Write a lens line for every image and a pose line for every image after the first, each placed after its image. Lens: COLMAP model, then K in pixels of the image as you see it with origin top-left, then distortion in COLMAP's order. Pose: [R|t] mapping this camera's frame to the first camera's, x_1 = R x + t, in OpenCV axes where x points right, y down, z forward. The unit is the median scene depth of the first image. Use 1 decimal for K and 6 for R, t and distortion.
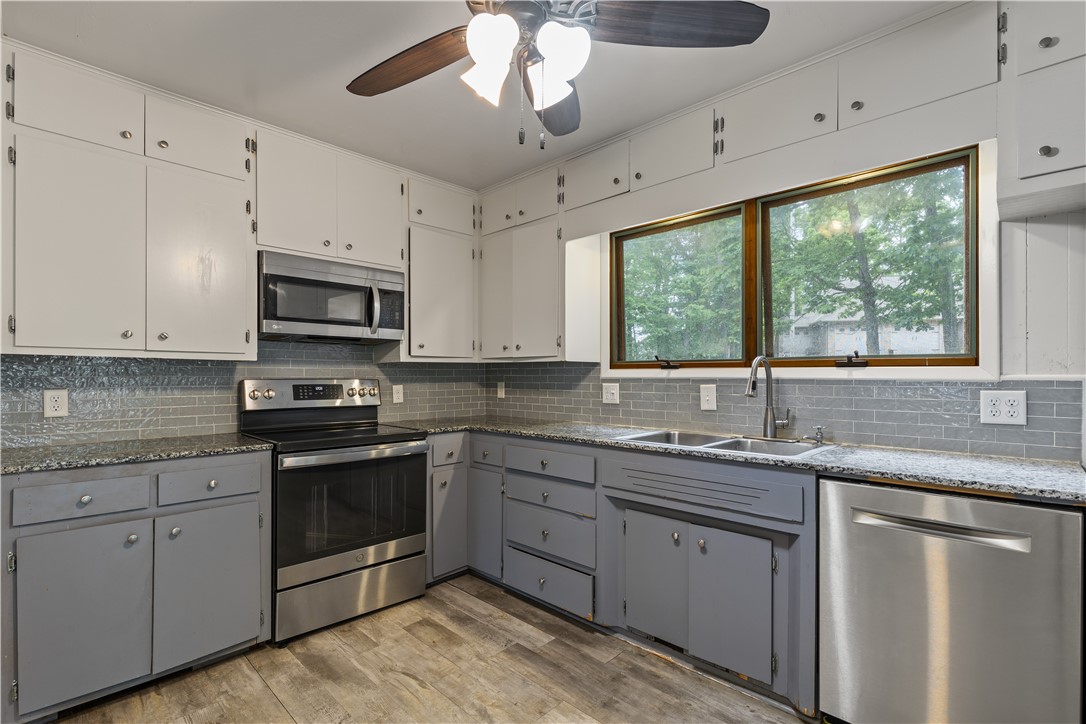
lens RADIAL K [[495.7, 0, 545.8], [0, 495.7, 376.1], [0, 0, 1]] dist [-0.001238, -0.000305]
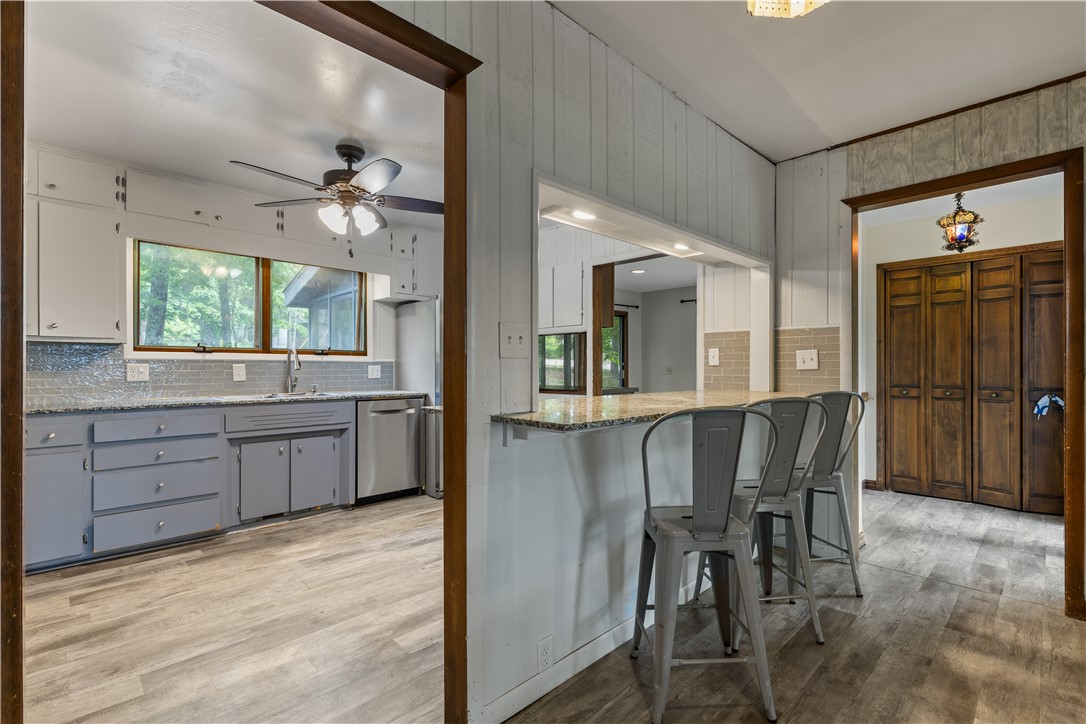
lens RADIAL K [[495.7, 0, 546.0], [0, 495.7, 367.9], [0, 0, 1]] dist [-0.001238, -0.000305]
pose [[0.029493, -0.003773, 0.999558, -1.280018], [-0.001283, 0.999992, 0.003813, 0.023852], [-0.999564, -0.001395, 0.029488, 0.015383]]
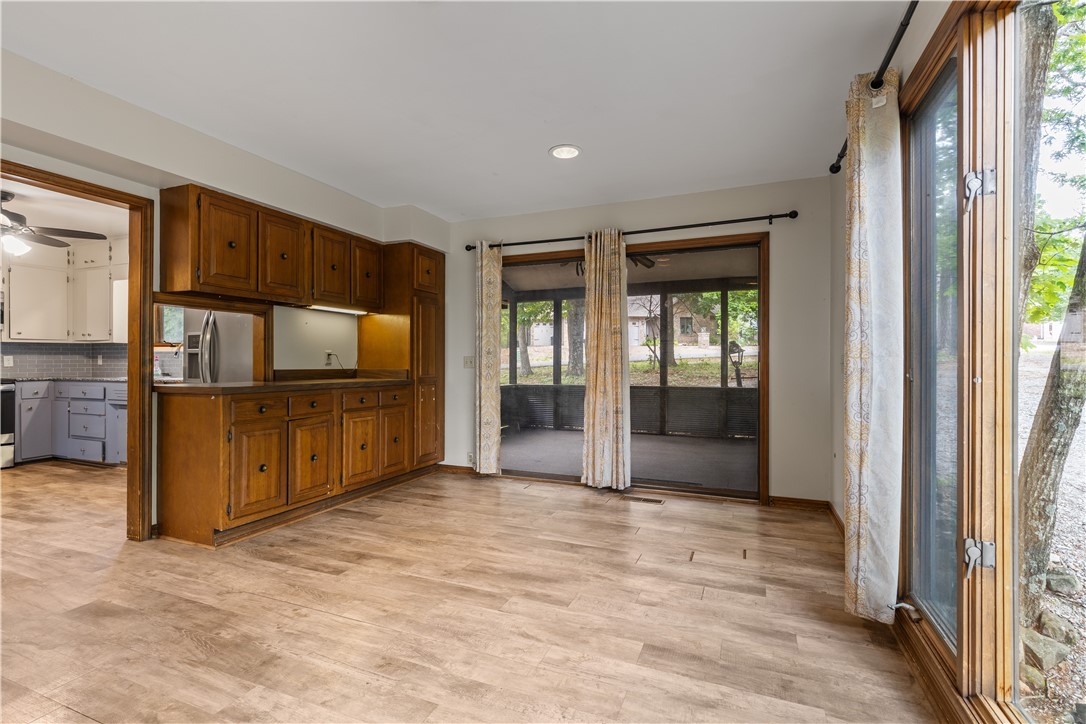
lens RADIAL K [[495.7, 0, 548.7], [0, 495.7, 361.6], [0, 0, 1]] dist [-0.001238, -0.000305]
pose [[0.929846, 0.000010, 0.367948, 1.095822], [-0.000485, 0.999999, 0.001198, 0.048653], [-0.367948, -0.001292, 0.929845, -1.708908]]
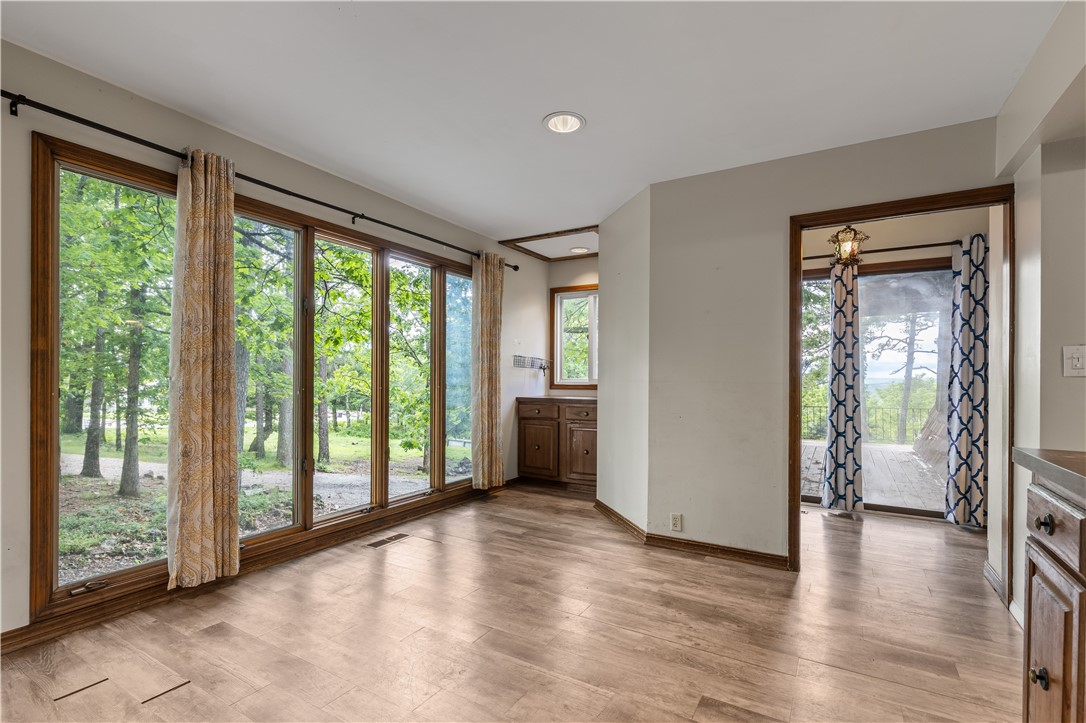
lens RADIAL K [[495.7, 0, 544.7], [0, 495.7, 380.8], [0, 0, 1]] dist [-0.001238, -0.000305]
pose [[-0.974053, -0.007409, -0.226198, 1.466364], [-0.009146, 0.999936, 0.006632, 0.035159], [0.226134, 0.008528, -0.974059, 0.112602]]
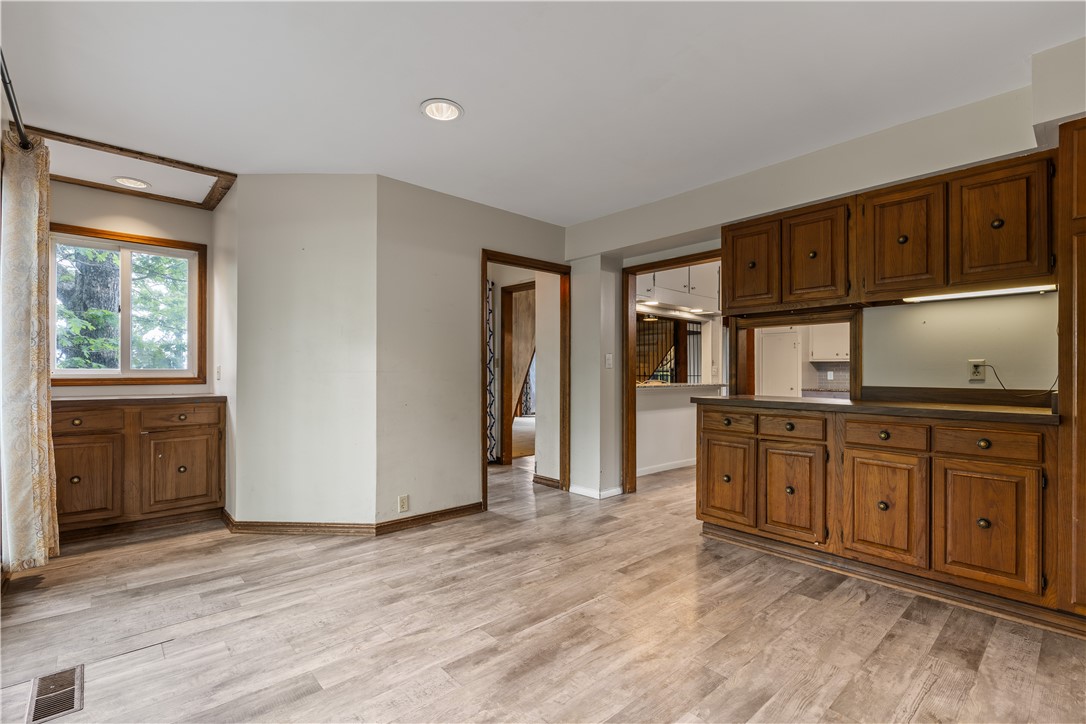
lens RADIAL K [[495.7, 0, 539.6], [0, 495.7, 366.7], [0, 0, 1]] dist [-0.001238, -0.000305]
pose [[-0.076393, -0.015177, -0.996962, 2.244940], [-0.004621, 0.999879, -0.014868, 0.049416], [0.997067, 0.003471, -0.076453, -0.642290]]
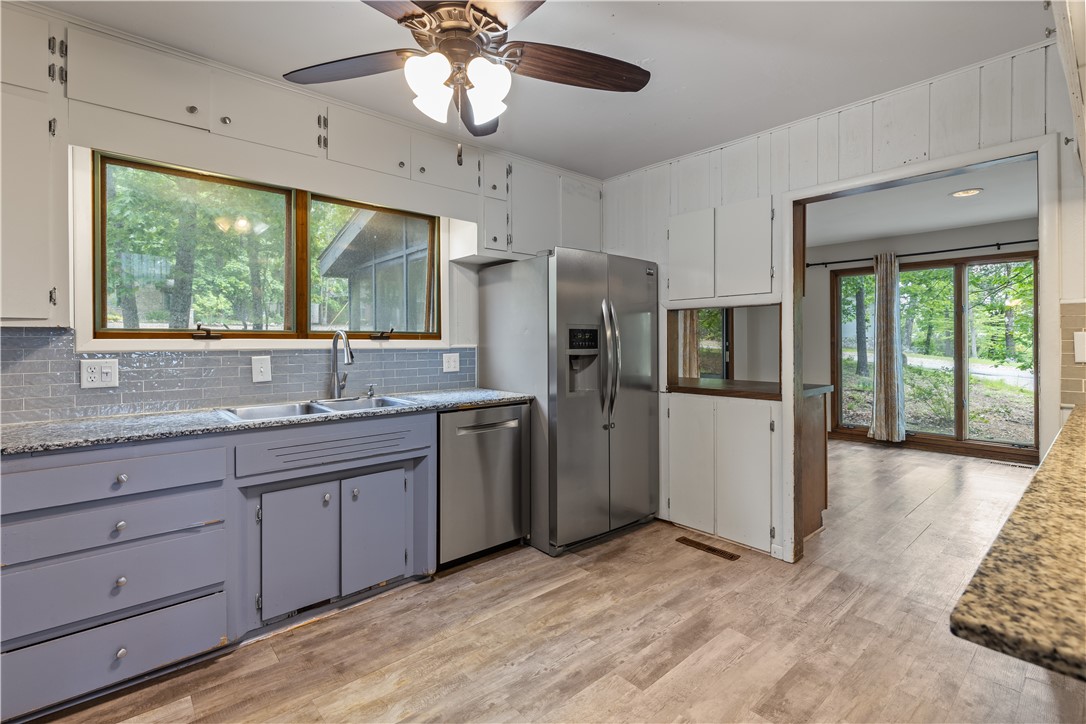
lens RADIAL K [[495.7, 0, 542.2], [0, 495.7, 342.2], [0, 0, 1]] dist [-0.001238, -0.000305]
pose [[0.086771, -0.005435, 0.996213, -0.674078], [0.001087, 0.999985, 0.005361, -0.016712], [-0.996228, 0.000617, 0.086776, 0.388622]]
